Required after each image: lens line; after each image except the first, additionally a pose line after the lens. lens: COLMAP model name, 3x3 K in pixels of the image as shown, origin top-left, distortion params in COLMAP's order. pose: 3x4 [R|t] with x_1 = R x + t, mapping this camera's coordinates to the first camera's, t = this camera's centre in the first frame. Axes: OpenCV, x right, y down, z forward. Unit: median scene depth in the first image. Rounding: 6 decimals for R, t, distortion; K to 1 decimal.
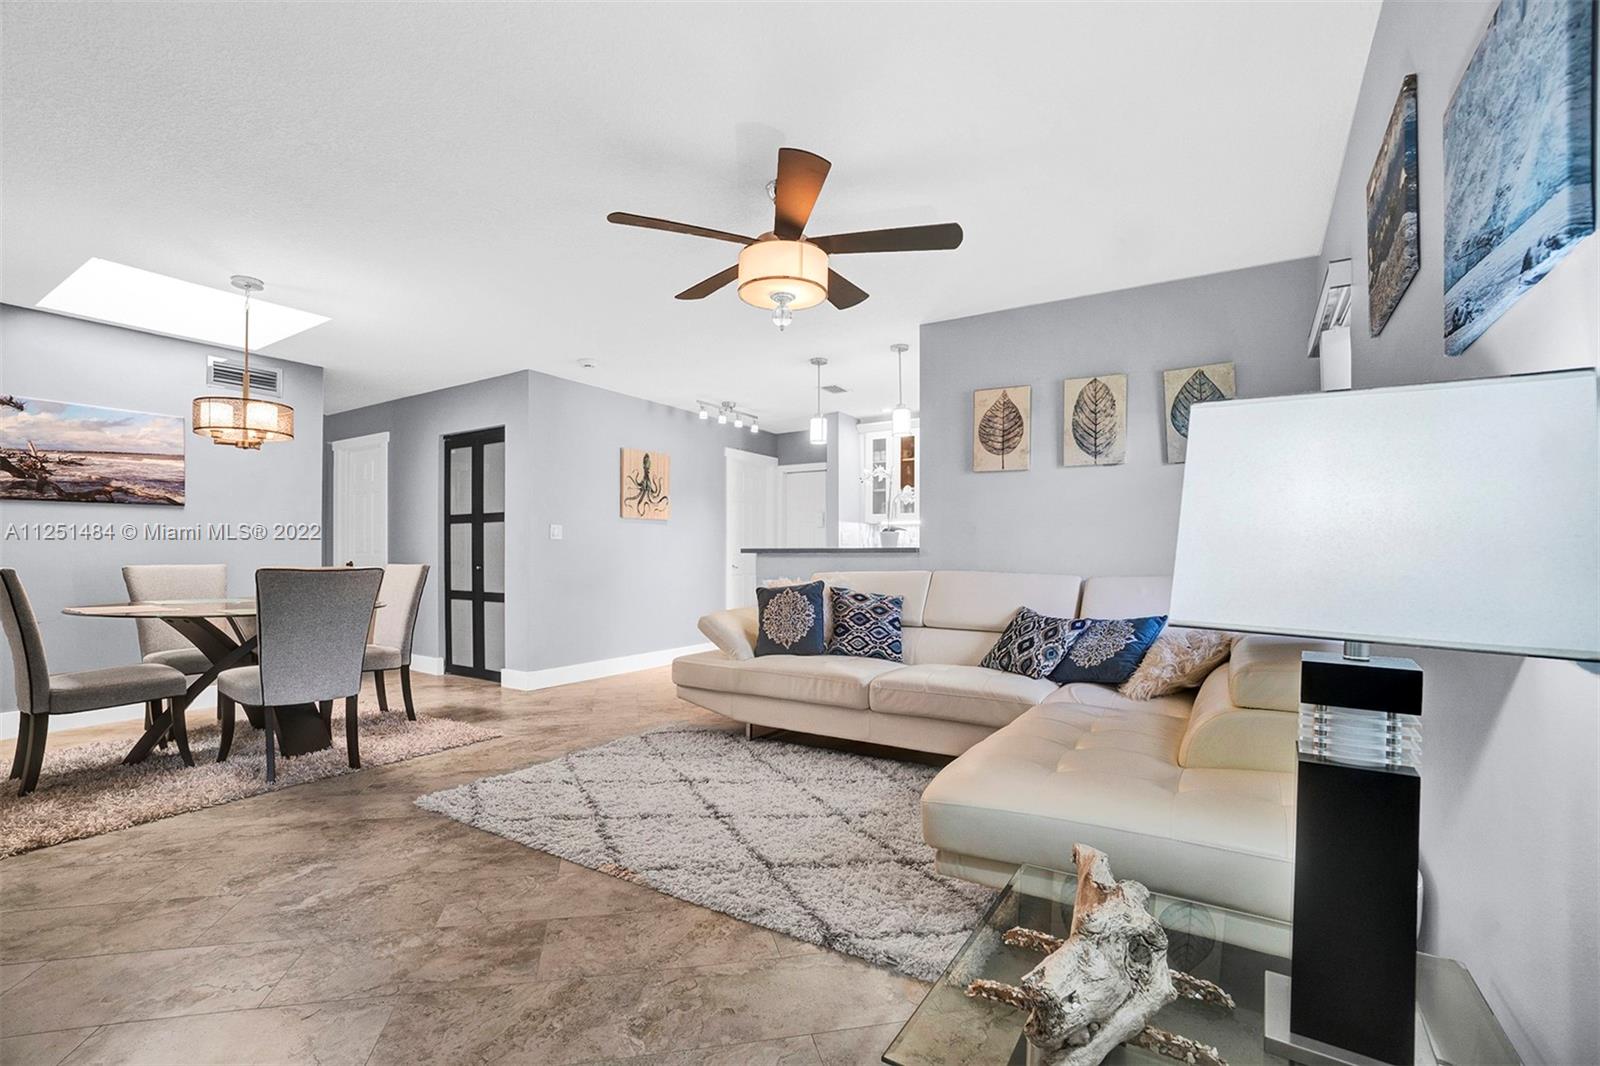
lens RADIAL K [[718.8, 0, 773.1], [0, 718.8, 546.0], [0, 0, 1]] dist [-0.059861, 0.014928]
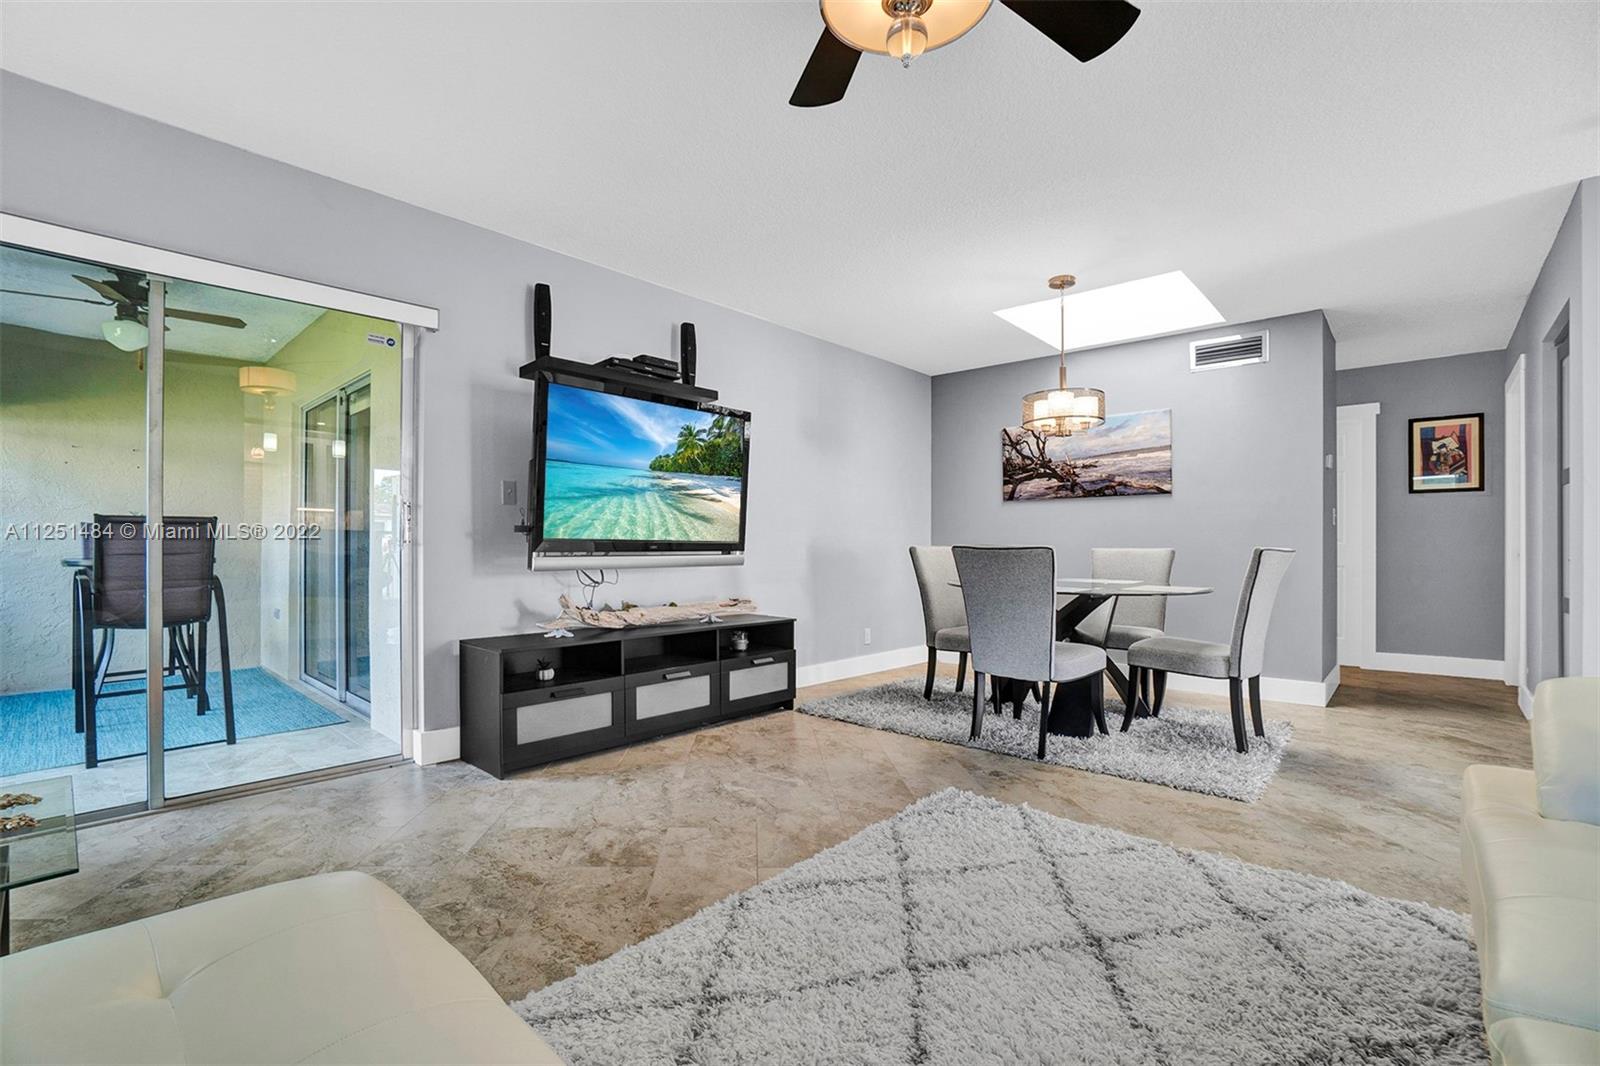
lens RADIAL K [[718.8, 0, 773.1], [0, 718.8, 546.0], [0, 0, 1]] dist [-0.059861, 0.014928]
pose [[-0.182113, -0.002466, -0.983274, 0.338207], [0.007694, 0.999963, -0.003932, 0.023648], [0.983247, -0.008281, -0.182088, 0.657850]]
